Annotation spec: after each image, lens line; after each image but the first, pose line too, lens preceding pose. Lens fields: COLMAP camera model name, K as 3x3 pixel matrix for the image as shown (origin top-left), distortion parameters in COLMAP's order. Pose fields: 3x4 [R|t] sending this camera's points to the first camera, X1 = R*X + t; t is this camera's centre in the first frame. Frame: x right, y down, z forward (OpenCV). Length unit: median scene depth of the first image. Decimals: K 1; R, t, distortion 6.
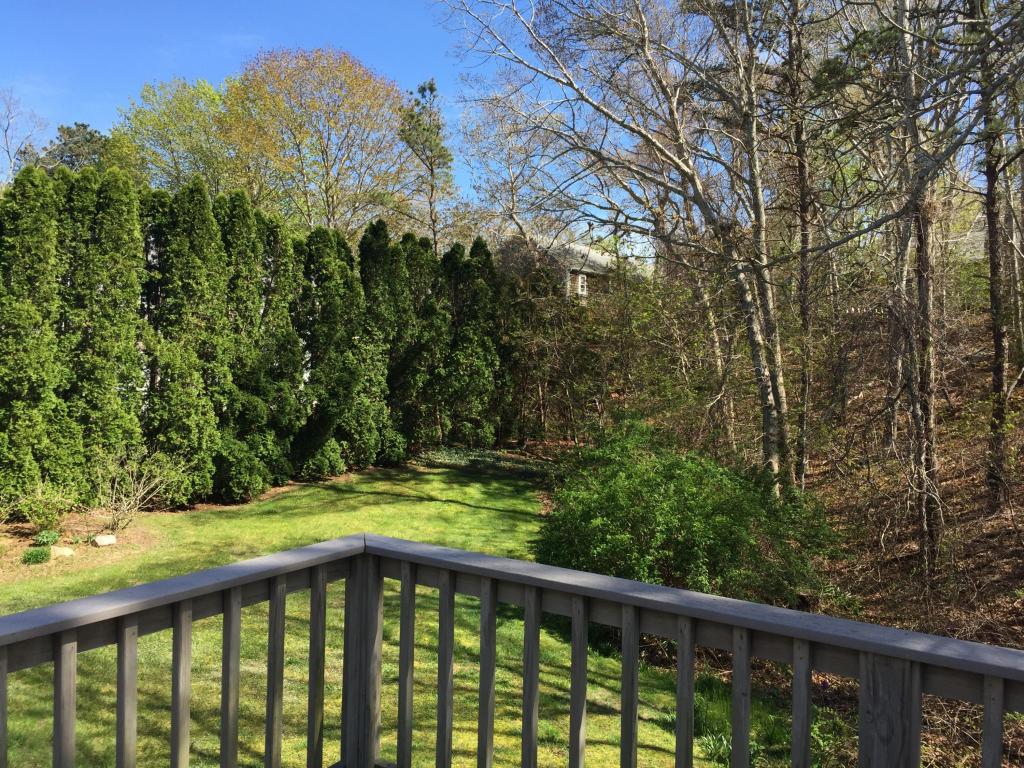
lens RADIAL K [[911.6, 0, 512.0], [0, 911.6, 384.0], [0, 0, 1]] dist [-0.000578, -0.061598]
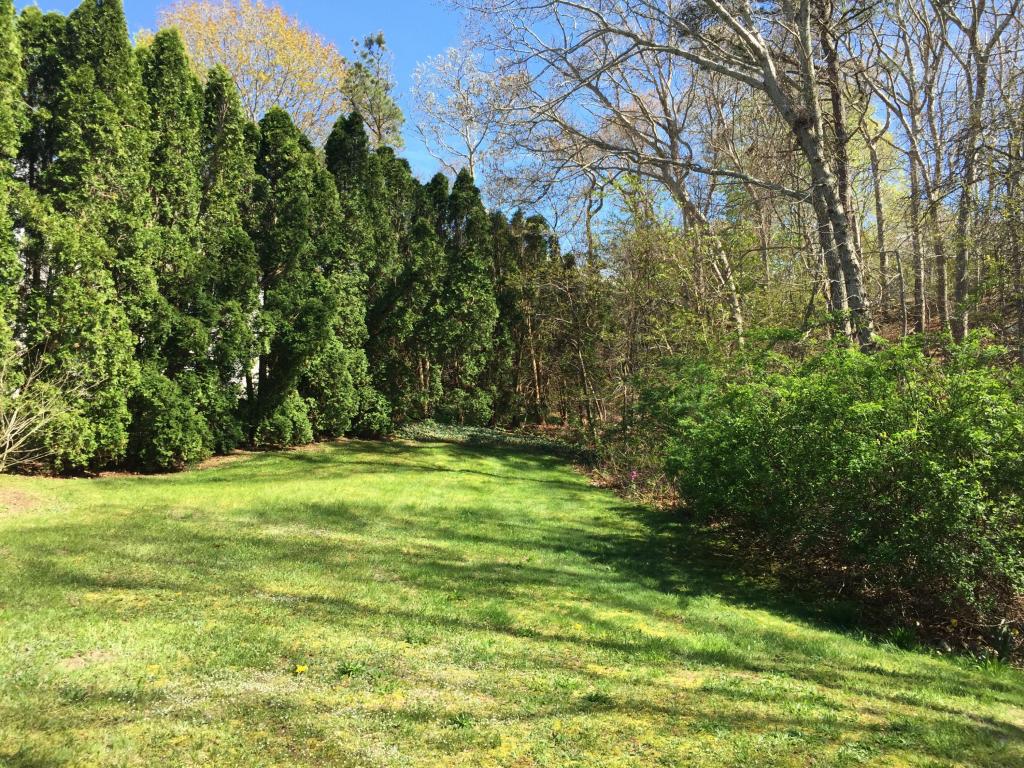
lens RADIAL K [[911.6, 0, 512.0], [0, 911.6, 384.0], [0, 0, 1]] dist [-0.000578, -0.061598]
pose [[0.995532, -0.008756, 0.094021, -0.102629], [0.012690, 0.999065, -0.041331, 0.092709], [-0.093571, 0.042339, 0.994712, 0.286860]]
